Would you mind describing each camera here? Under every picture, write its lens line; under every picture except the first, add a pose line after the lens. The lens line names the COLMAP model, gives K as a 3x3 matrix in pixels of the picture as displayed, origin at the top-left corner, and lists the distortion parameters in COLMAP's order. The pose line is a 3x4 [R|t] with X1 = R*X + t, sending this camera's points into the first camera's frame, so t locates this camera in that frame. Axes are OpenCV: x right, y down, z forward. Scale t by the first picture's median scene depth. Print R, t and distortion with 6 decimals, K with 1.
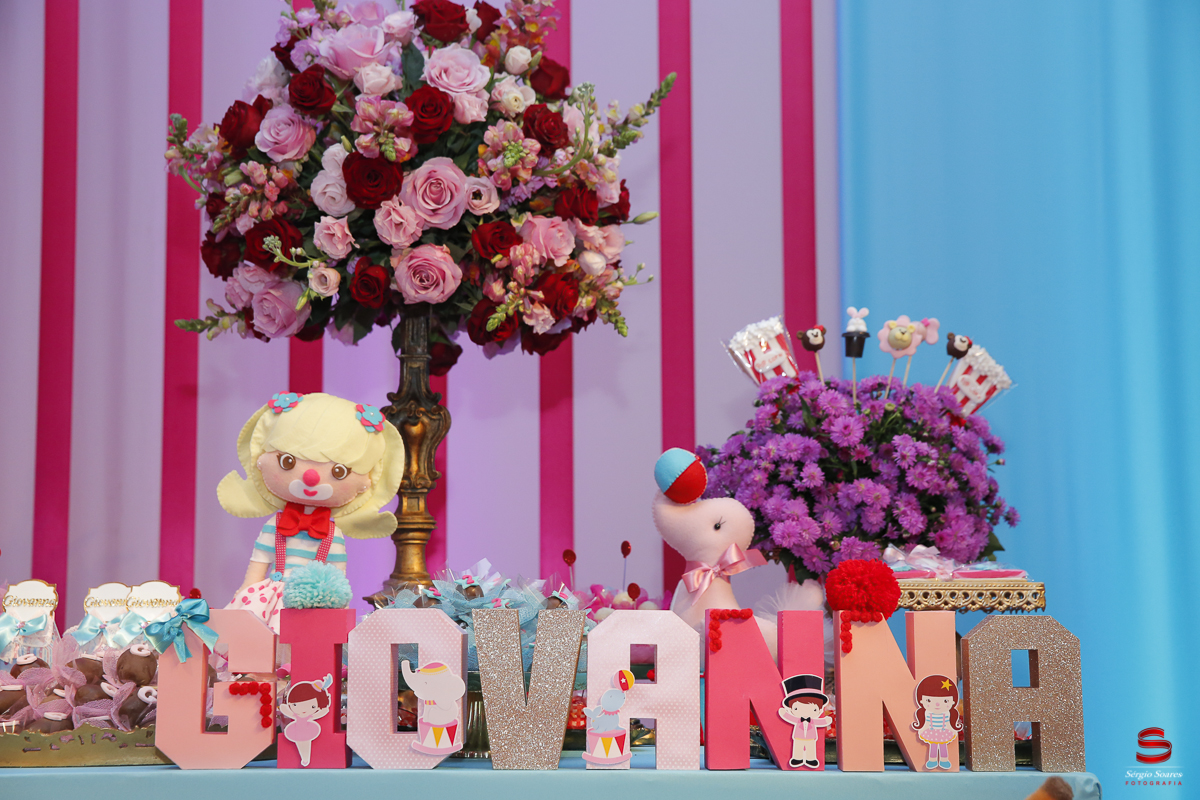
lens RADIAL K [[1931.4, 0, 600.0], [0, 1931.4, 400.0], [0, 0, 1]] dist [0.109439, 0.036562]
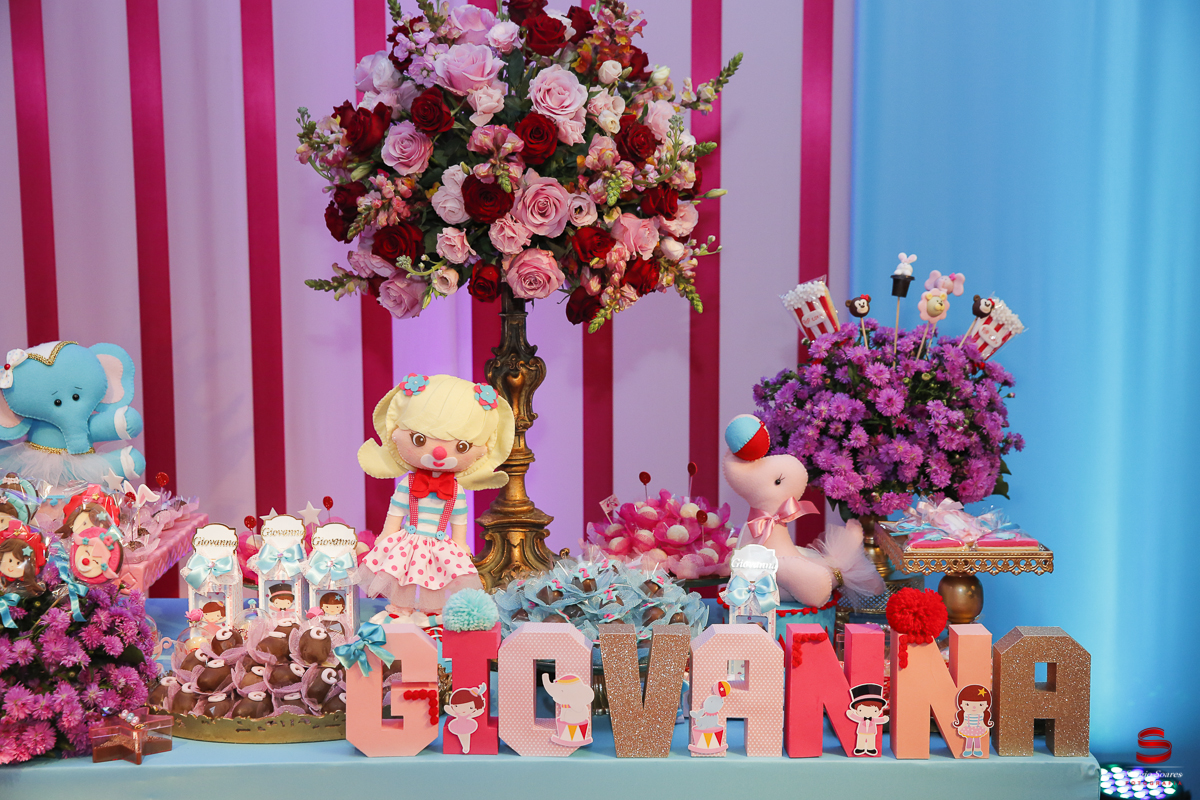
lens RADIAL K [[1758.4, 0, 600.0], [0, 1758.4, 400.0], [0, 0, 1]] dist [0.015077, 0.532474]
pose [[0.999816, 0.000444, 0.019170, -0.070360], [-0.004961, 0.971686, 0.236225, -0.241353], [-0.018522, -0.236277, 0.971509, -0.037893]]
